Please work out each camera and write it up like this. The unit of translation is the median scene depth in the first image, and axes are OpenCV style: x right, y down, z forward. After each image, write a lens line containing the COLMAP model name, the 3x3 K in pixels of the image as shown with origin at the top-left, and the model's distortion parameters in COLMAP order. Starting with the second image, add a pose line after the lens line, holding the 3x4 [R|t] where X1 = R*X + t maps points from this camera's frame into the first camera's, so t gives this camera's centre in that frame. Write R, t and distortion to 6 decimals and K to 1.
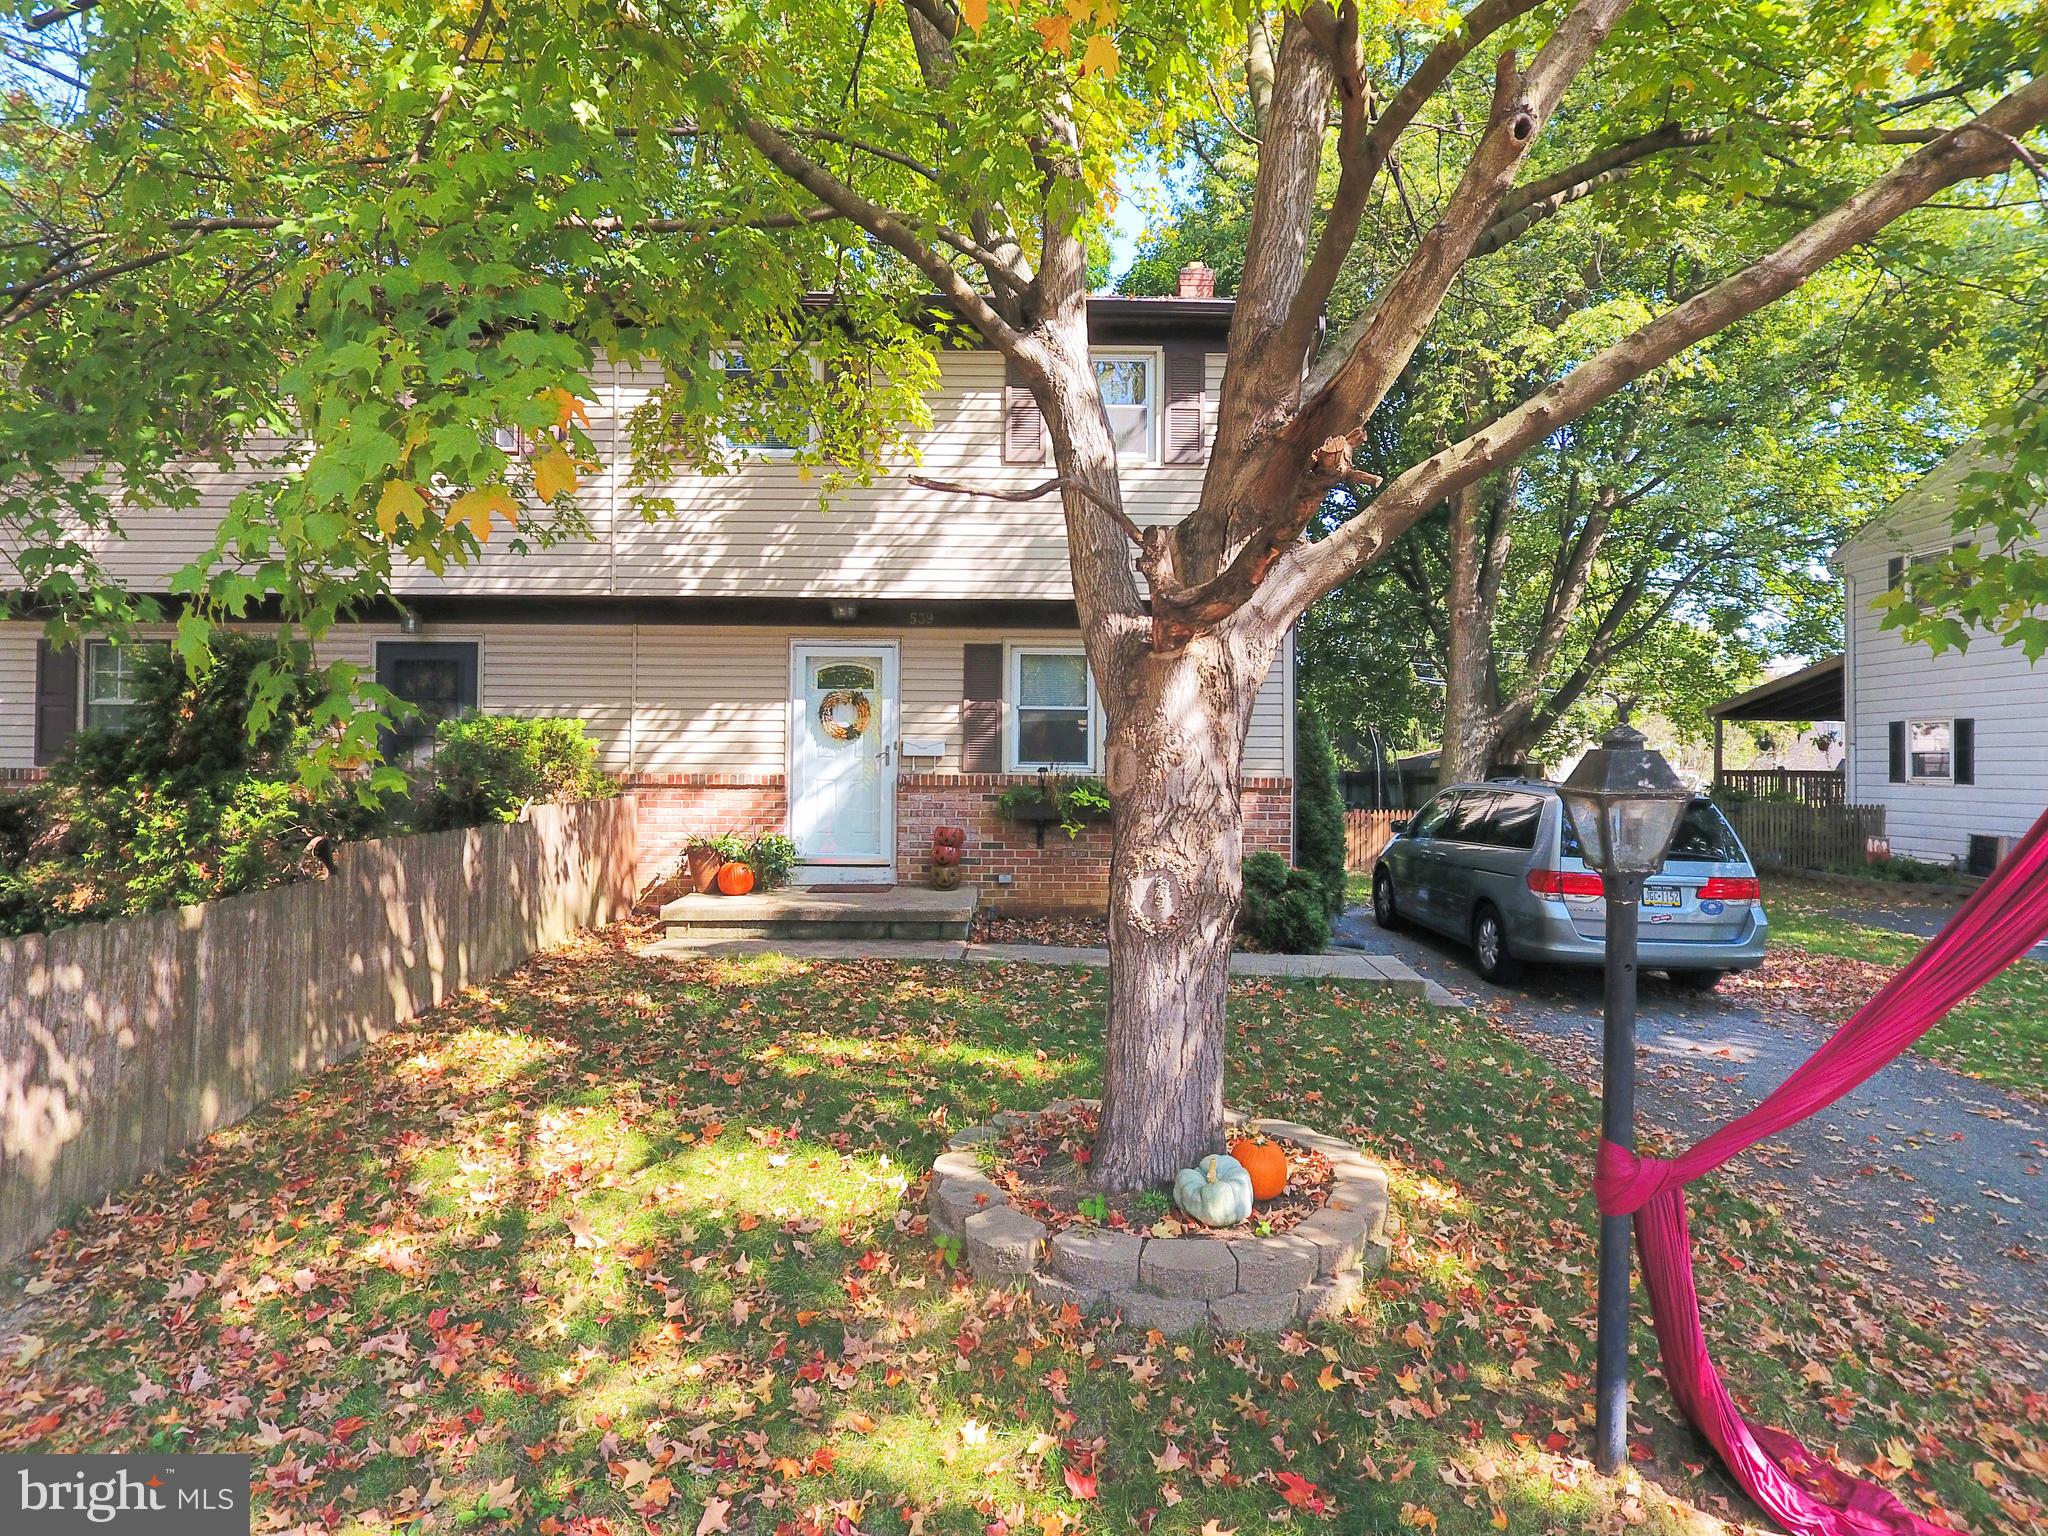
lens RADIAL K [[1149.2, 0, 1013.2], [0, 1149.2, 807.8], [0, 0, 1]] dist [-0.001640, -0.000665]
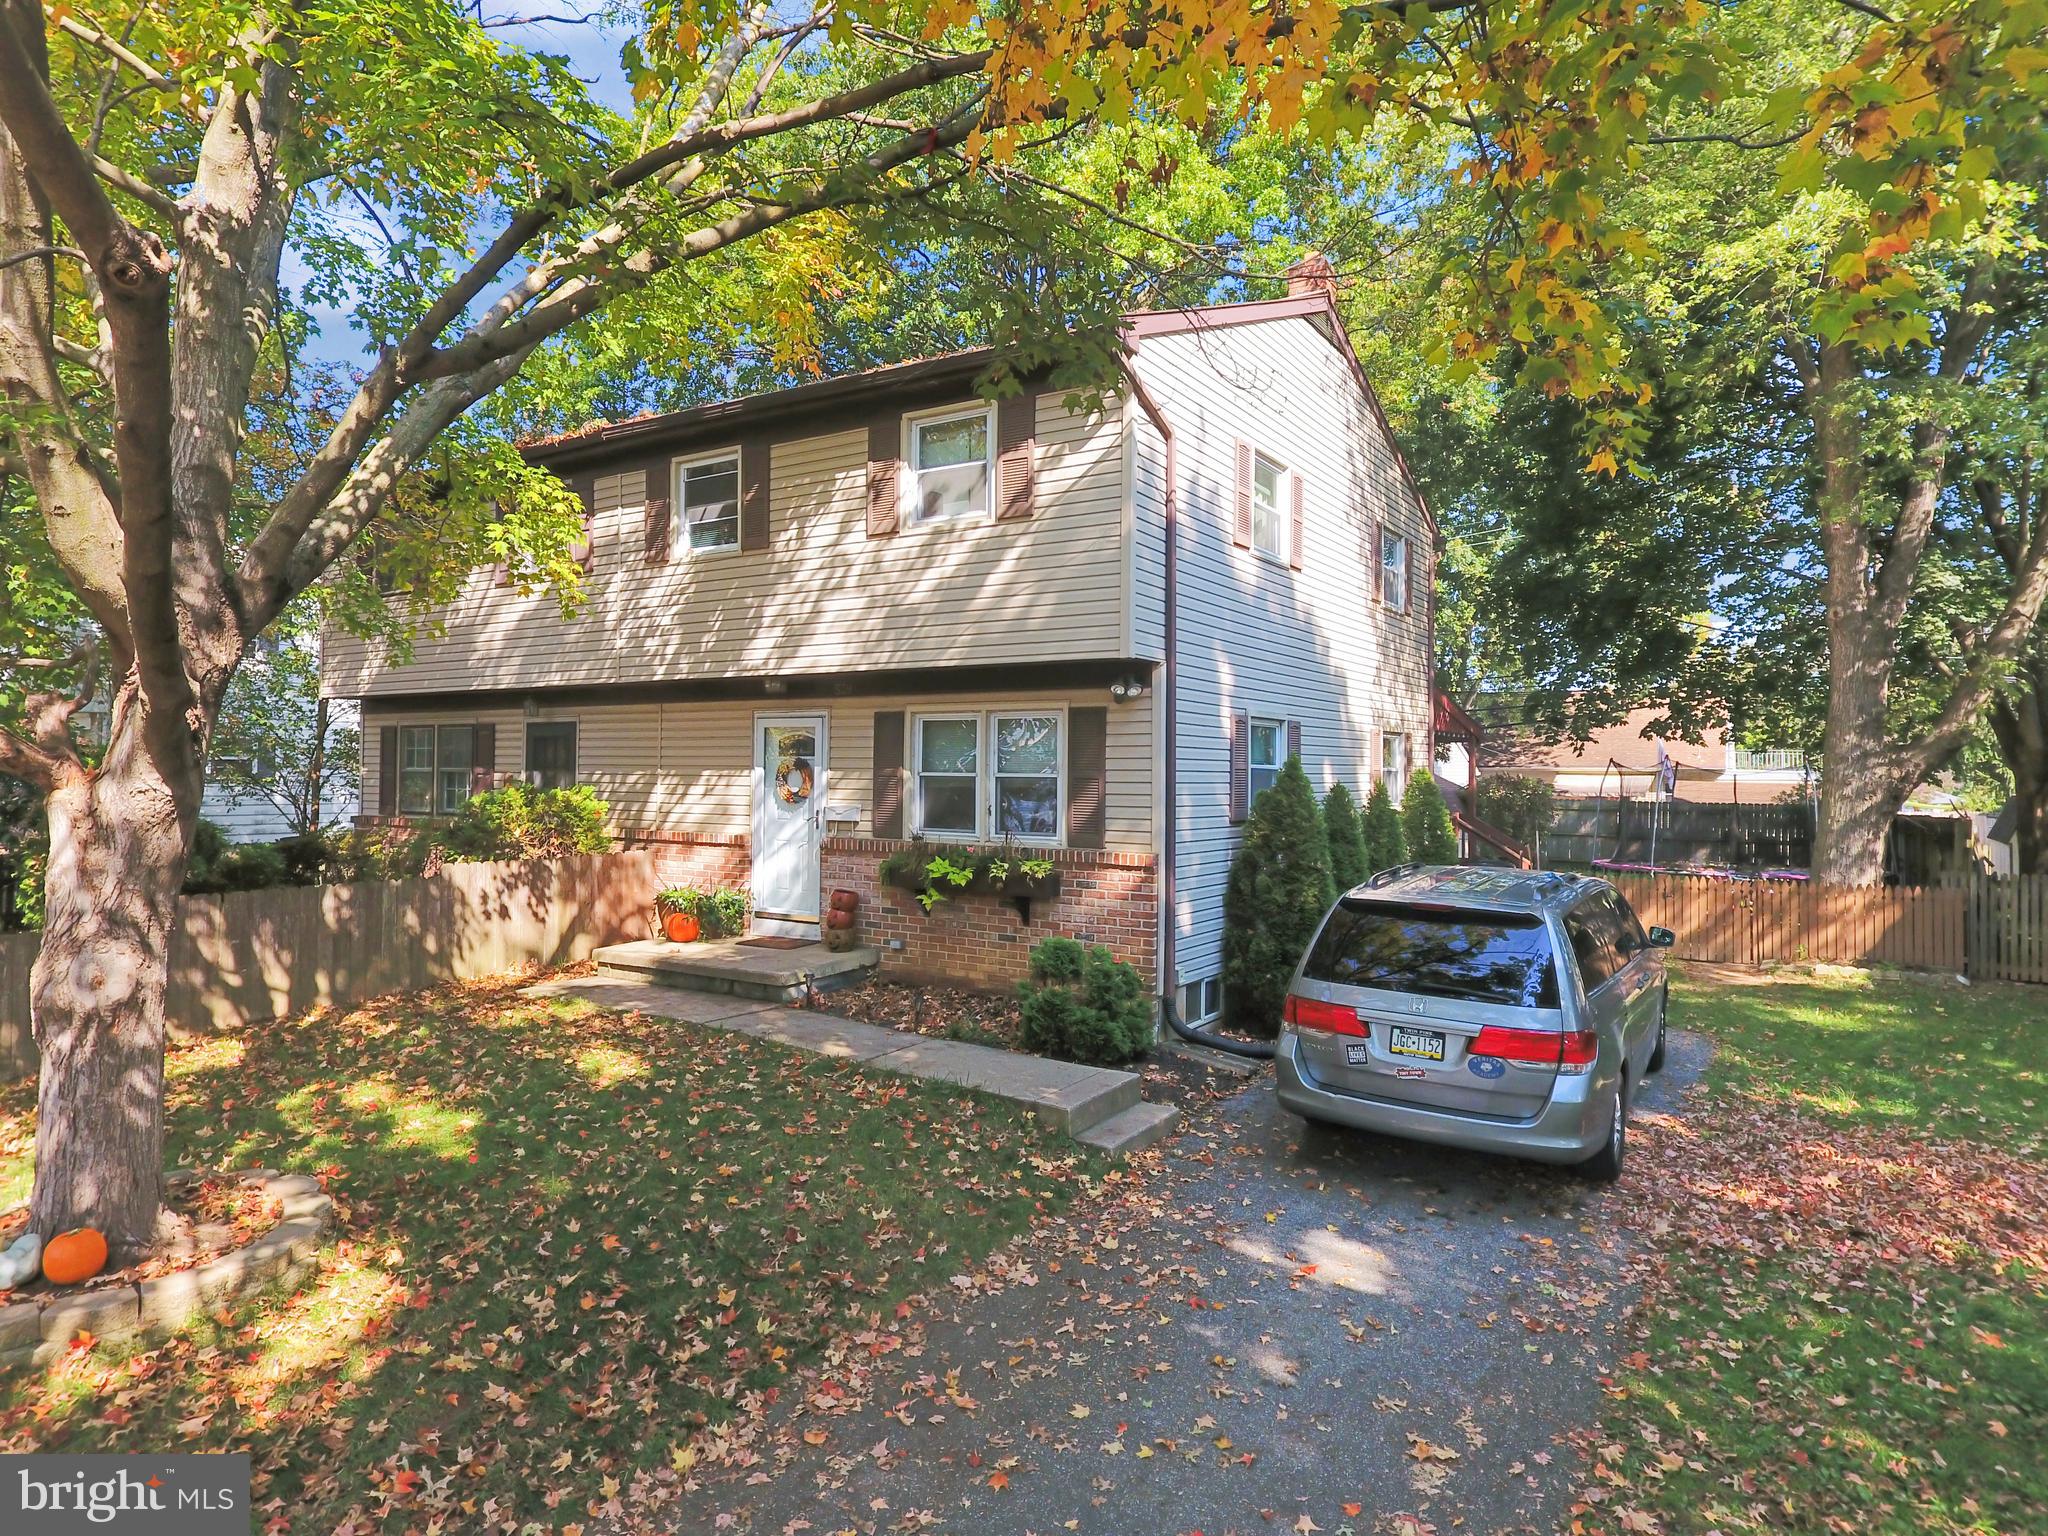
lens RADIAL K [[1149.2, 0, 1013.2], [0, 1149.2, 807.8], [0, 0, 1]] dist [-0.001640, -0.000665]
pose [[0.849437, 0.013543, -0.527516, 0.640775], [-0.022210, 0.999702, -0.010098, -0.052843], [0.527222, 0.020294, 0.849485, 0.208713]]
